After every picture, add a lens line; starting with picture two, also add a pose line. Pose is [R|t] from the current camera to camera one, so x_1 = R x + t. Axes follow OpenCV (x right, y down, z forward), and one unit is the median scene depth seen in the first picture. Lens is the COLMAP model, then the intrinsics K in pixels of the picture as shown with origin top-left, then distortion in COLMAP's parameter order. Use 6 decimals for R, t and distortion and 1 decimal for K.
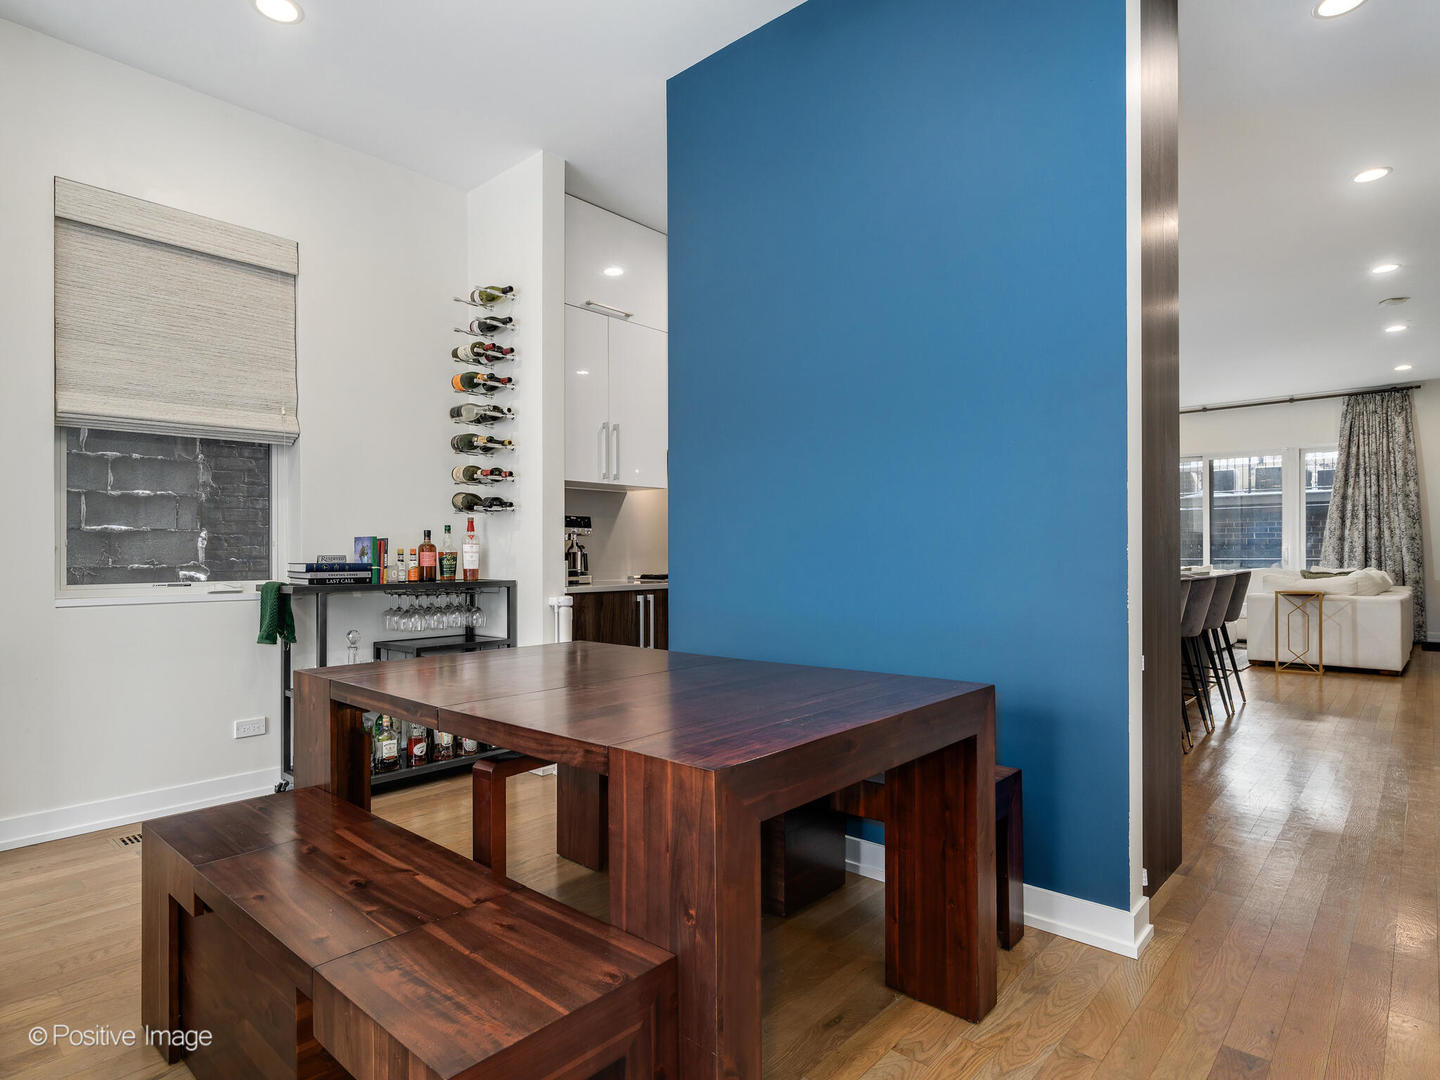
lens RADIAL K [[747.0, 0, 715.7], [0, 747.0, 549.7], [0, 0, 1]] dist [-0.000498, 0.001660]
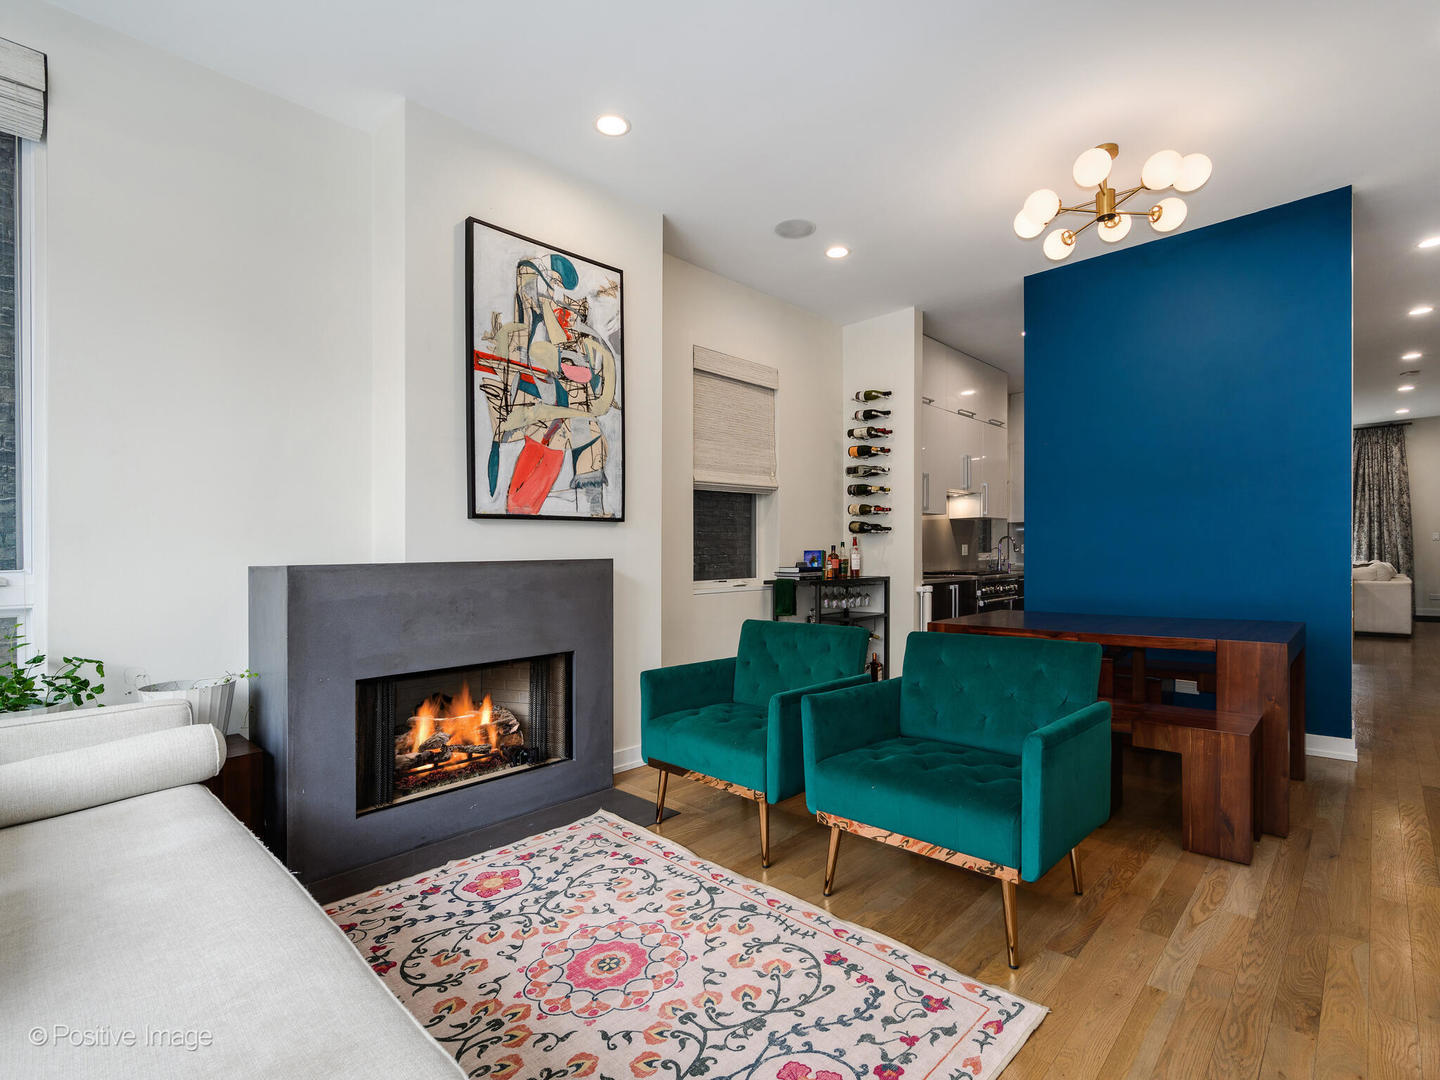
lens RADIAL K [[683.9, 0, 721.5], [0, 683.9, 559.4], [0, 0, 1]] dist [-0.004543, -0.000145]
pose [[0.999911, -0.012332, 0.005055, -0.615100], [0.012257, 0.999818, 0.014654, -0.020033], [-0.005234, -0.014590, 0.999880, -0.432141]]
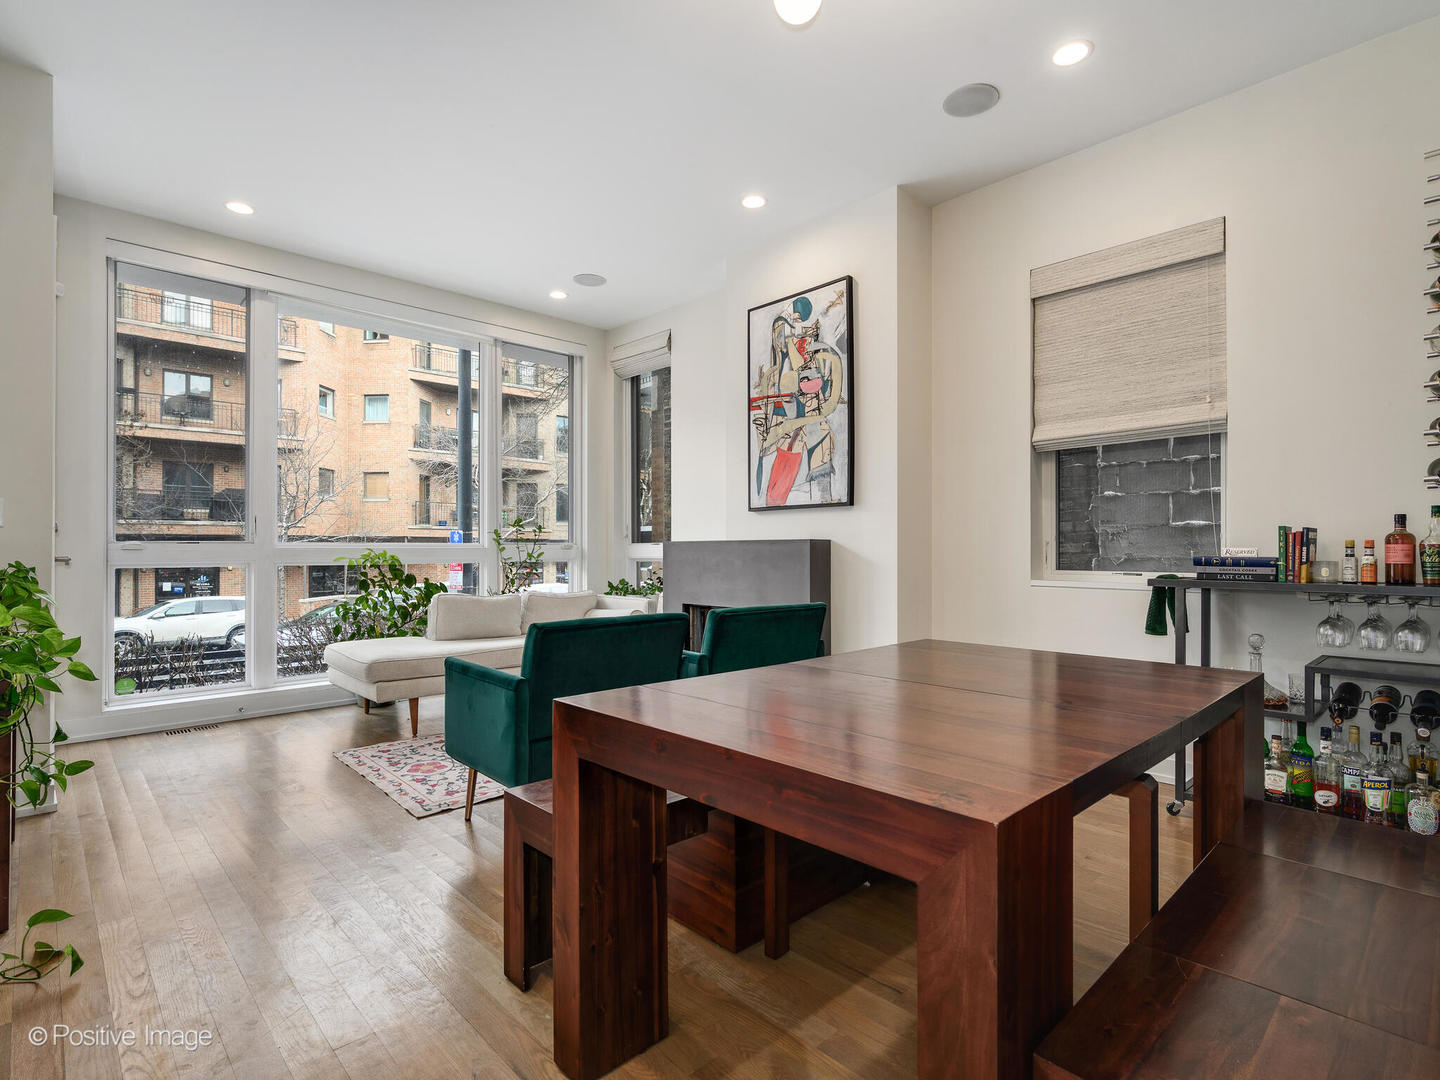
lens RADIAL K [[747.0, 0, 732.6], [0, 747.0, 541.1], [0, 0, 1]] dist [-0.000498, 0.001660]
pose [[-0.048790, -0.005819, -0.998792, 0.364995], [0.009319, 0.999937, -0.006281, -0.001098], [0.998766, -0.009614, -0.048732, 0.375889]]
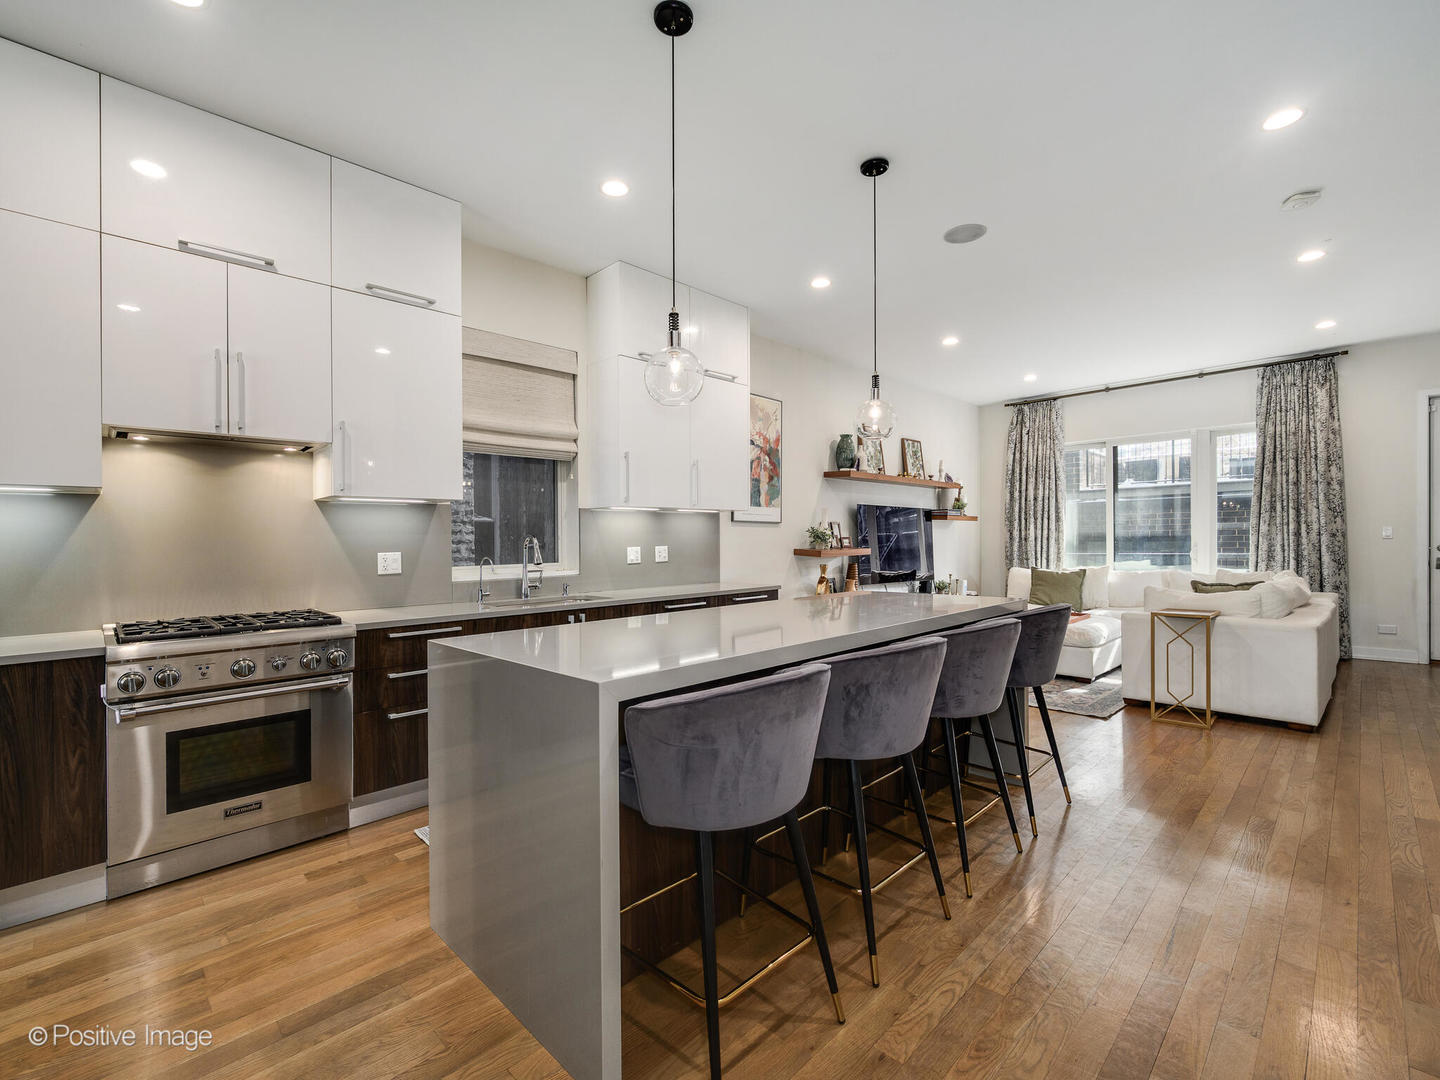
lens RADIAL K [[636.5, 0, 731.1], [0, 636.5, 539.6], [0, 0, 1]] dist [-0.001892, -0.001200]
pose [[0.999845, -0.003065, -0.017309, 0.565116], [0.003249, 0.999939, 0.010588, -0.041408], [0.017276, -0.010642, 0.999794, 0.590746]]
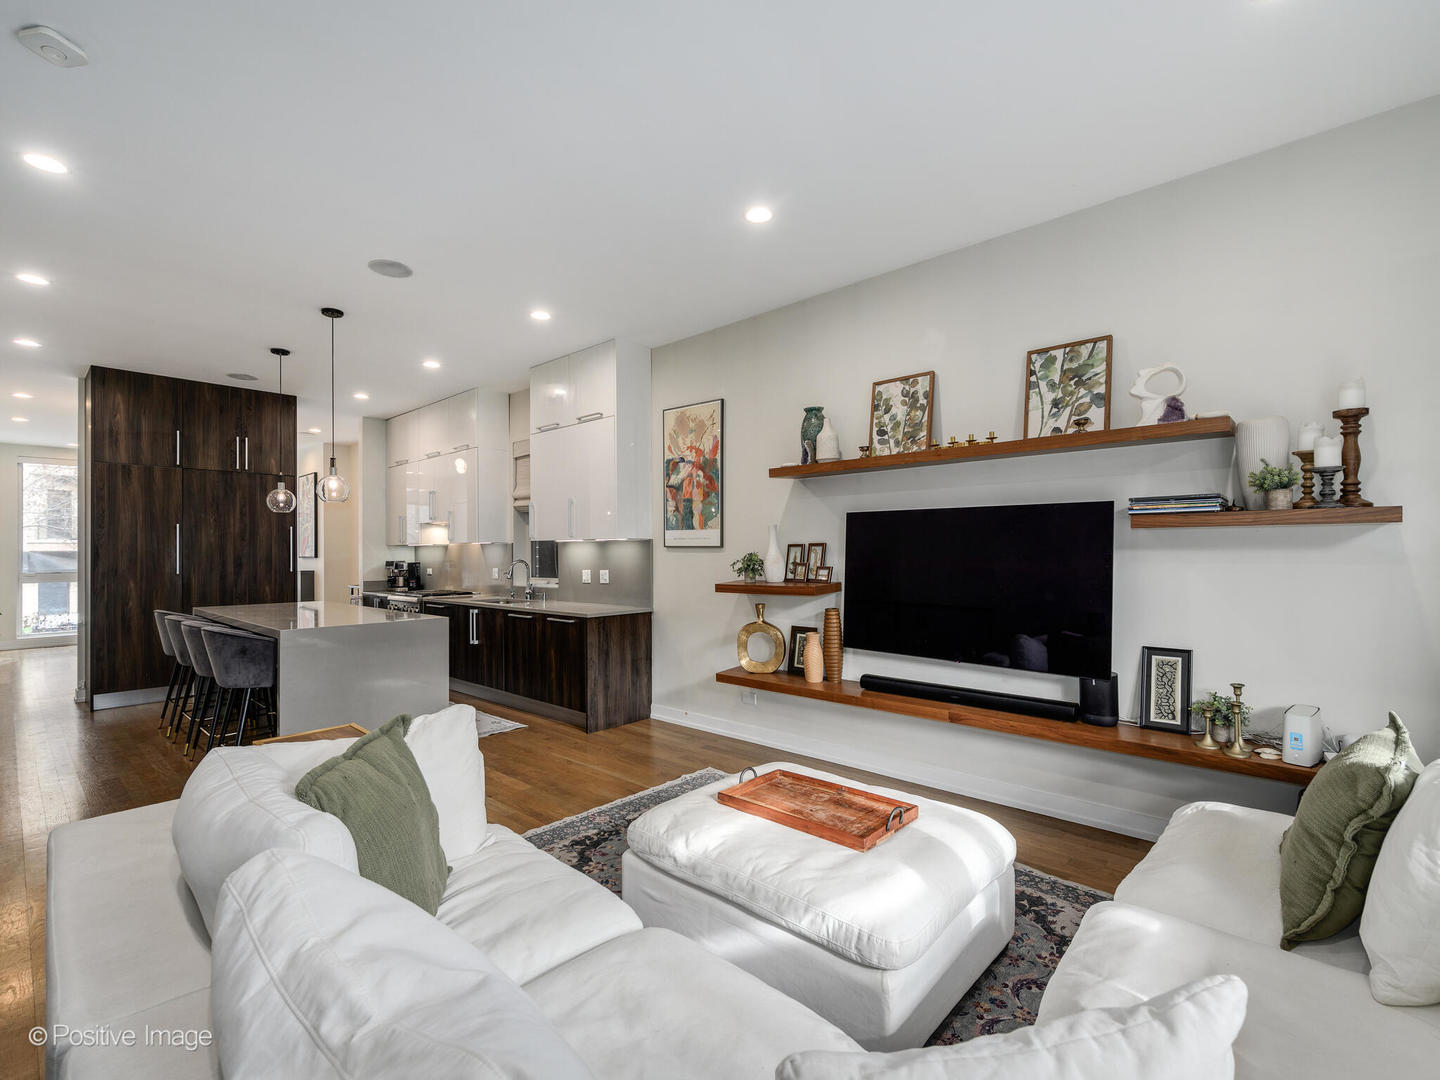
lens RADIAL K [[636.5, 0, 711.2], [0, 636.5, 548.2], [0, 0, 1]] dist [-0.001892, -0.001200]
pose [[0.033901, 0.003229, -0.999420, 1.863173], [0.019212, 0.999808, 0.003882, -0.067032], [0.999241, -0.019333, 0.033833, 2.001820]]
